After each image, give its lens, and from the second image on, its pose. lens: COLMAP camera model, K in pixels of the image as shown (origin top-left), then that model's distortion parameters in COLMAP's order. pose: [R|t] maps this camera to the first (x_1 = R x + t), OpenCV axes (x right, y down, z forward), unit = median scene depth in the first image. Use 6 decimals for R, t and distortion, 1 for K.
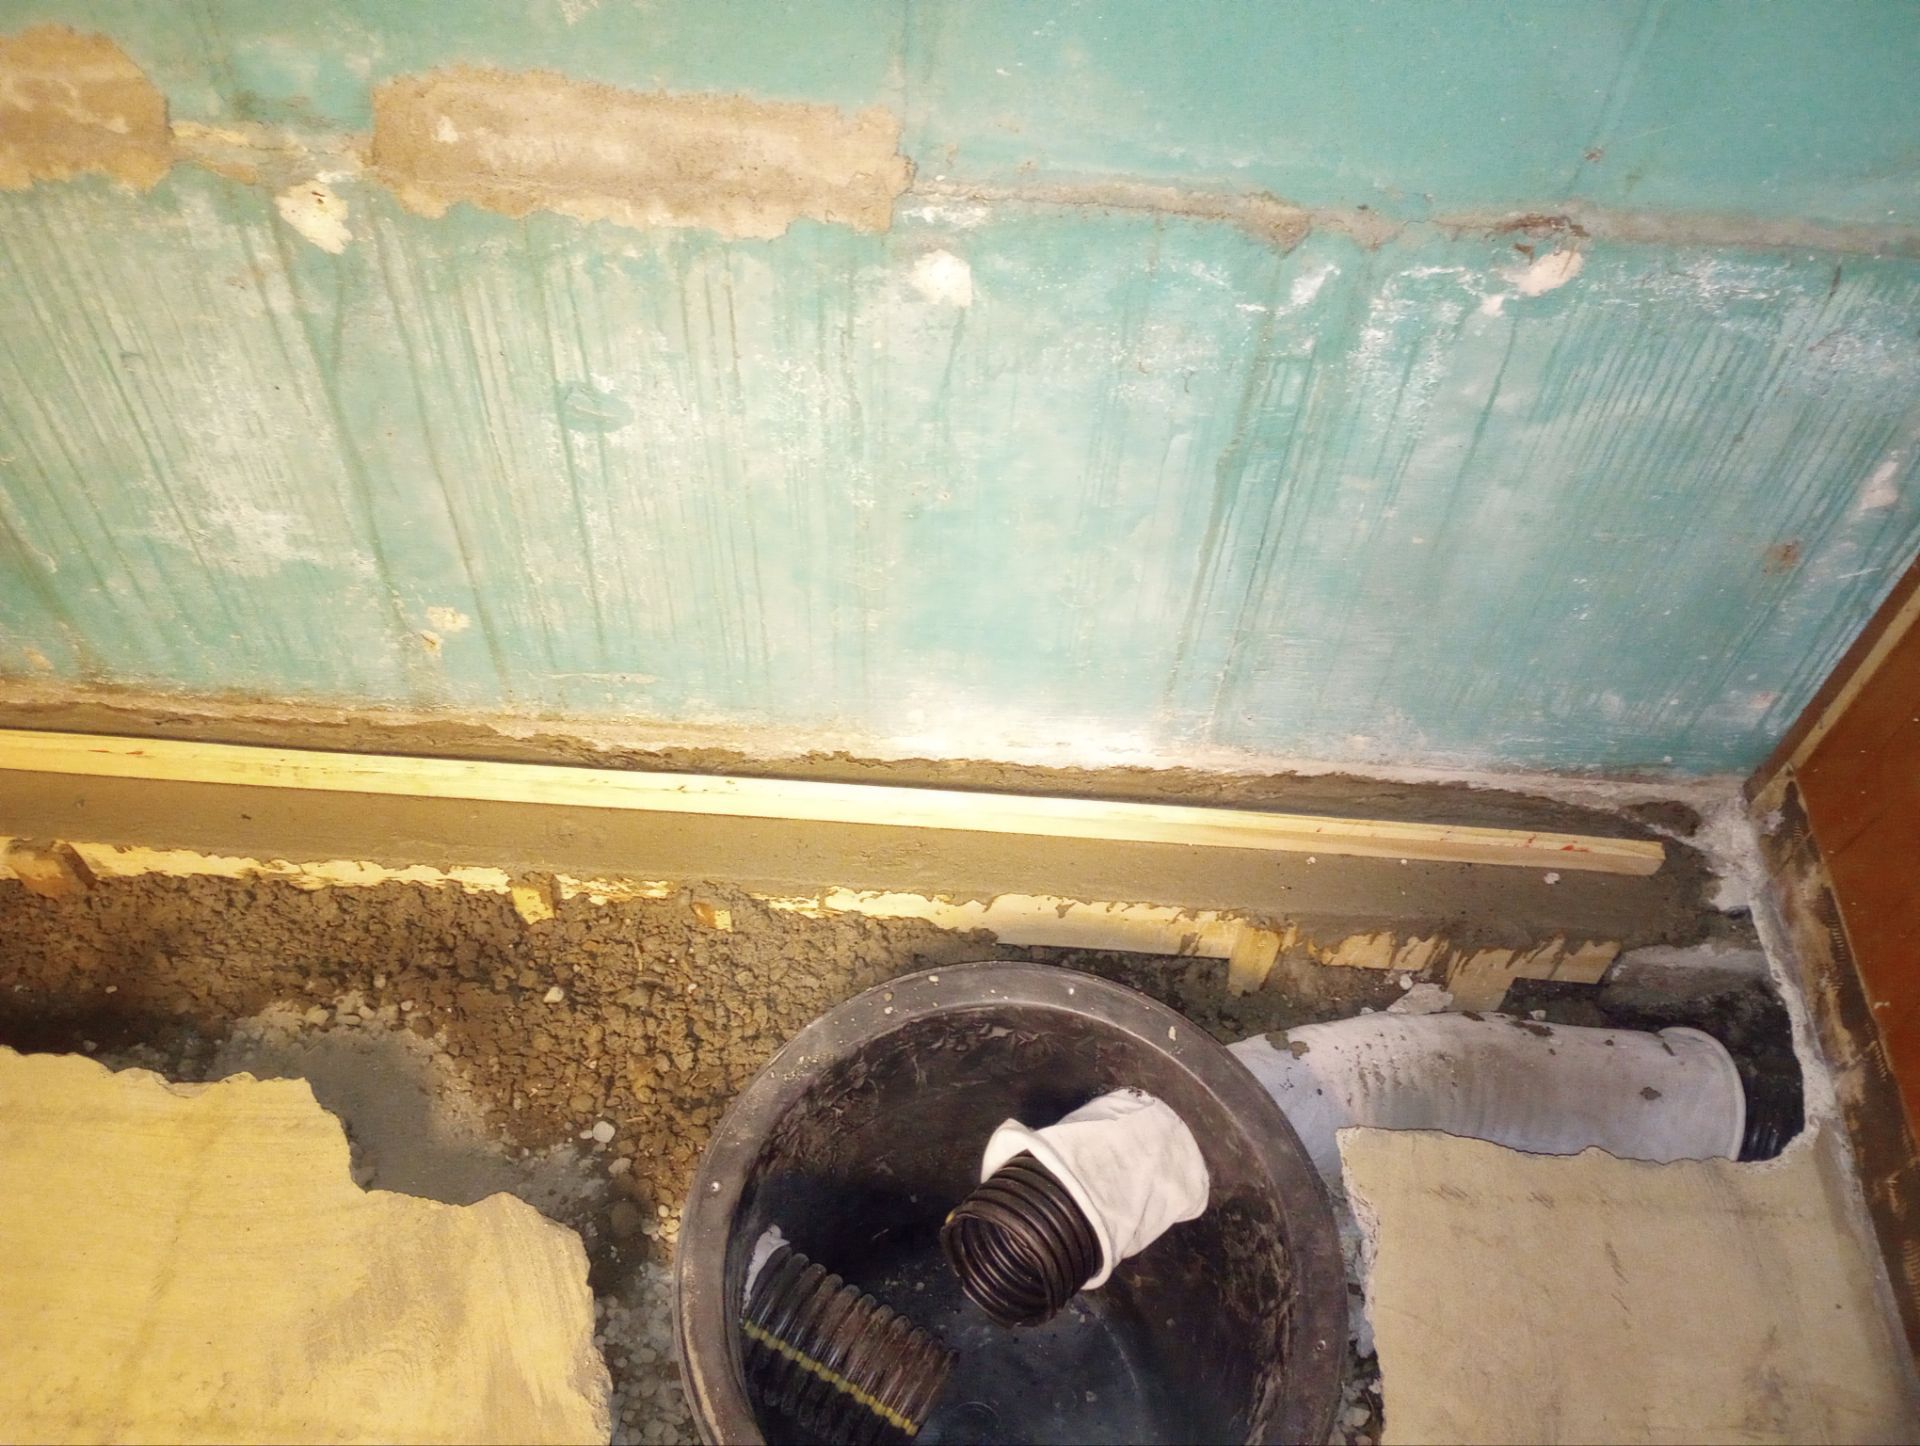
lens RADIAL K [[1583.3, 0, 971.6], [0, 1583.3, 714.7], [0, 0, 1]] dist [0.070577, -0.090597]
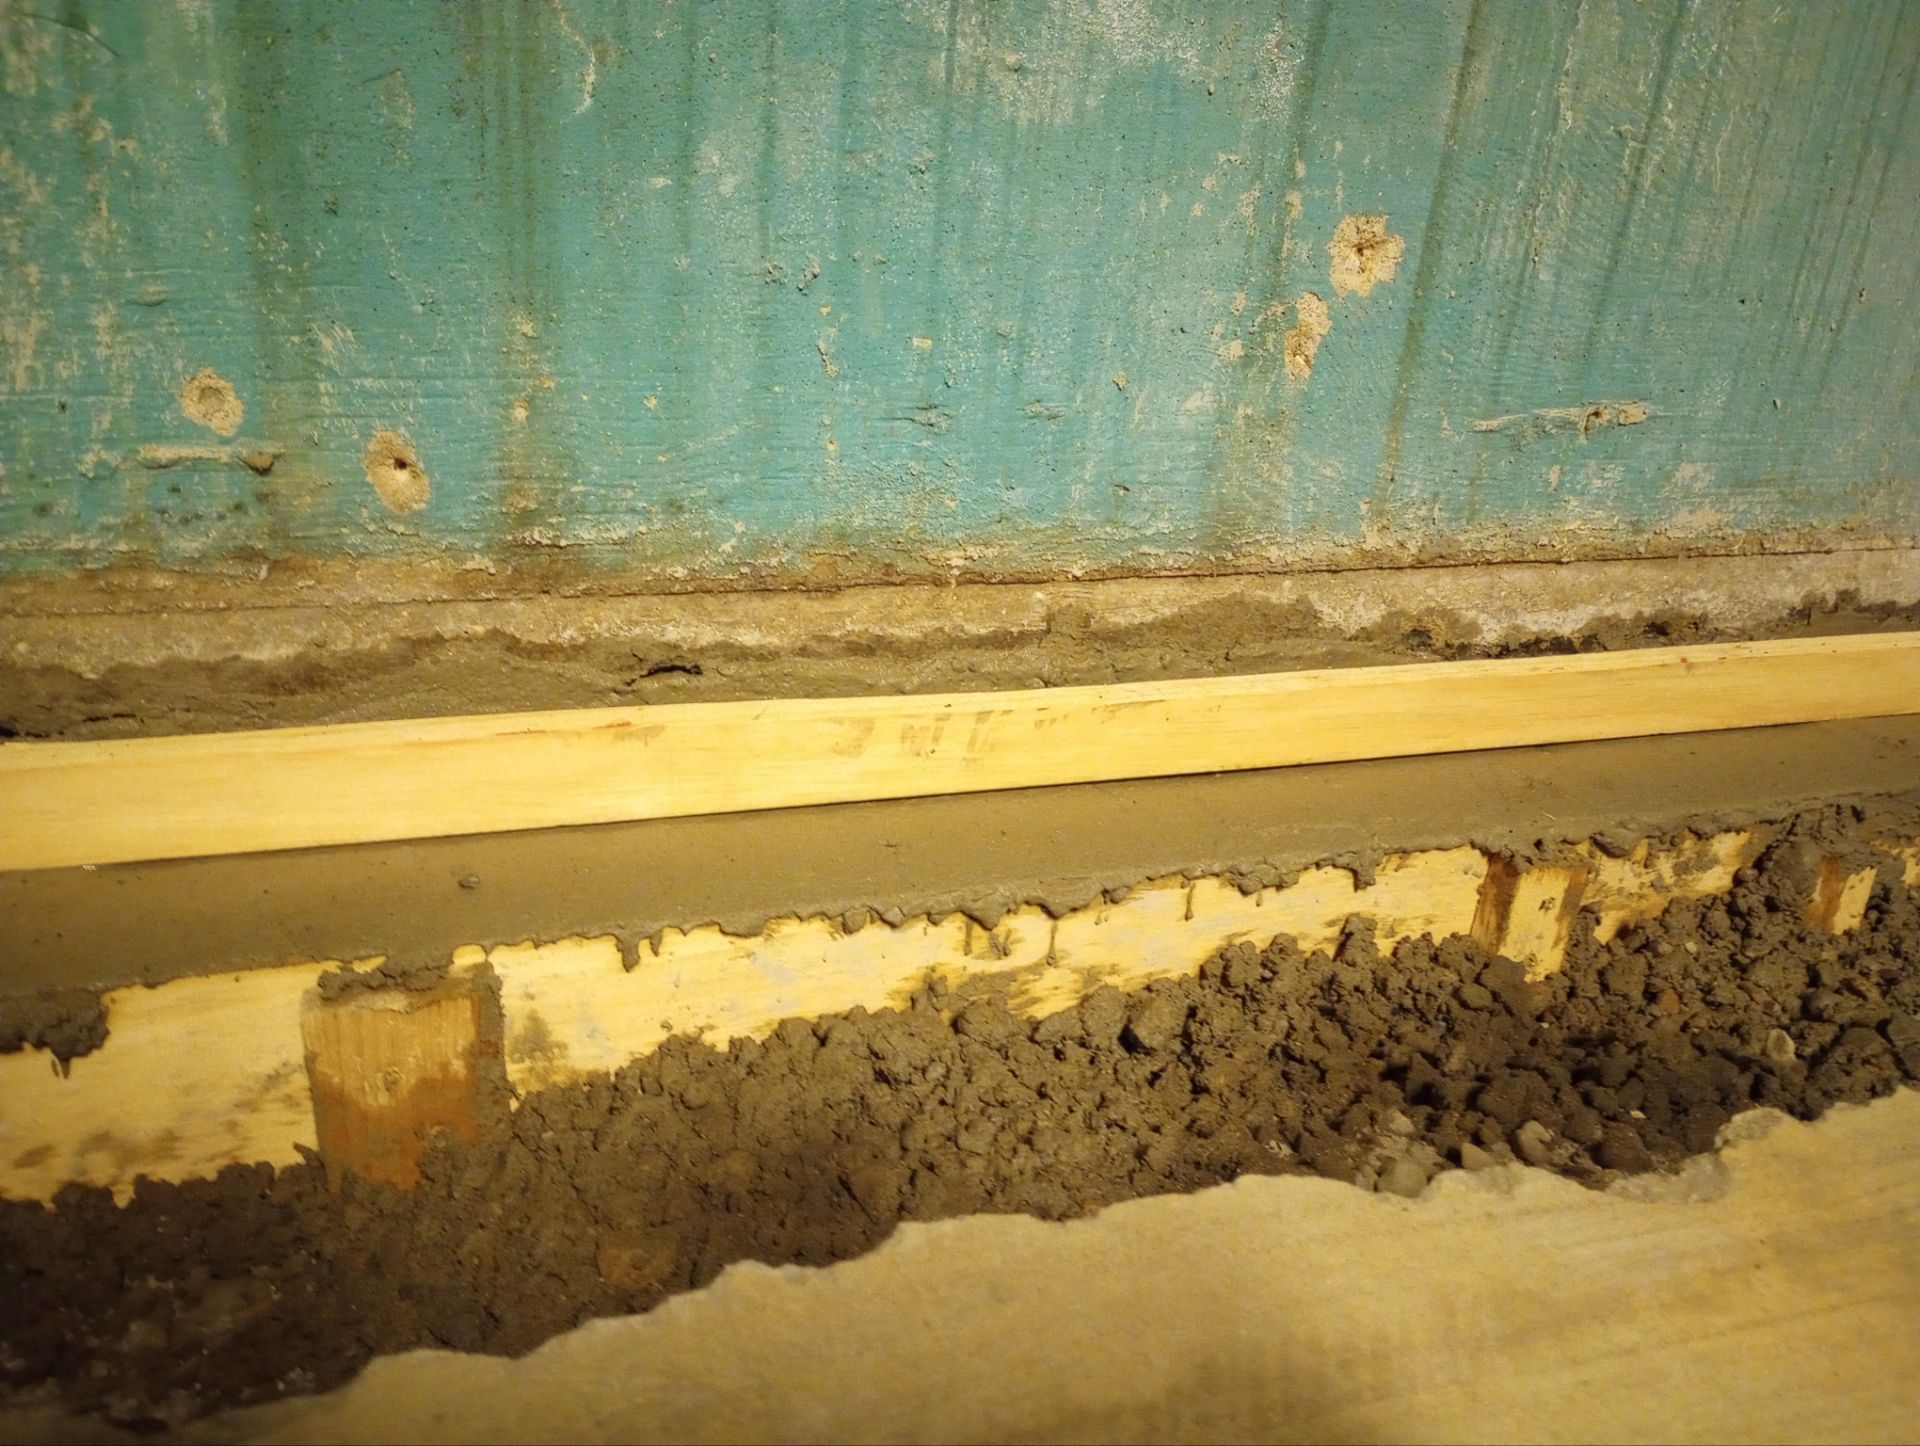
lens RADIAL K [[1583.3, 0, 959.5], [0, 1583.3, 717.7], [0, 0, 1]] dist [0.070577, -0.090597]
pose [[0.922046, -0.123739, 0.366770, -0.683000], [0.276502, 0.873642, -0.400371, 0.236344], [-0.270885, 0.470573, 0.839751, 0.752389]]
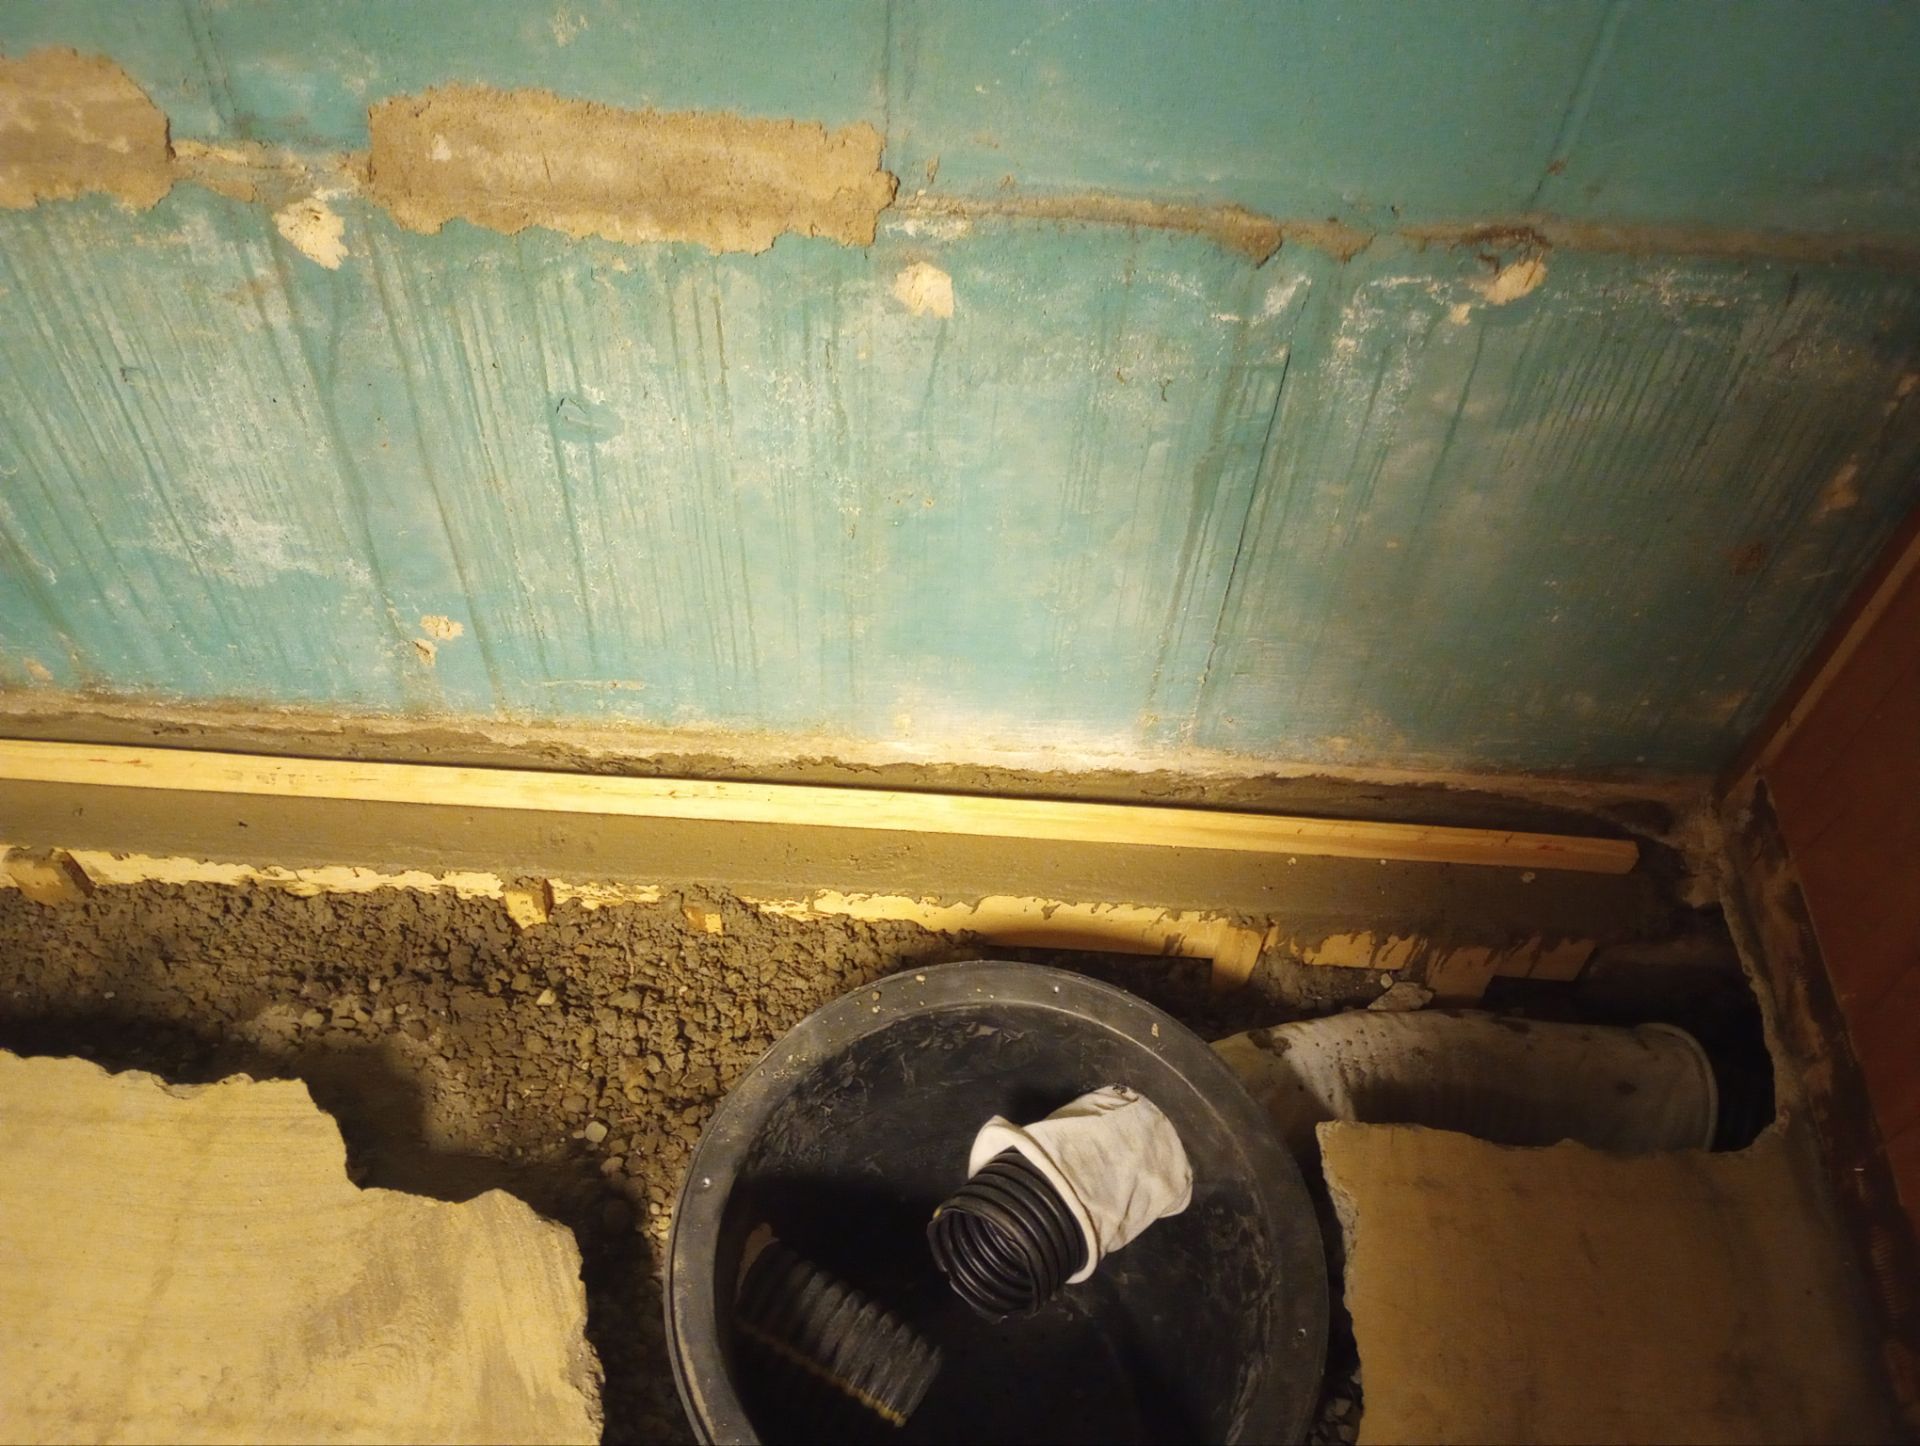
lens RADIAL K [[1583.3, 0, 967.8], [0, 1583.3, 711.5], [0, 0, 1]] dist [0.070577, -0.090597]
pose [[0.999984, -0.005099, 0.002467, 0.004856], [0.005130, 0.999905, -0.012758, 0.009037], [-0.002402, 0.012770, 0.999916, -0.019143]]
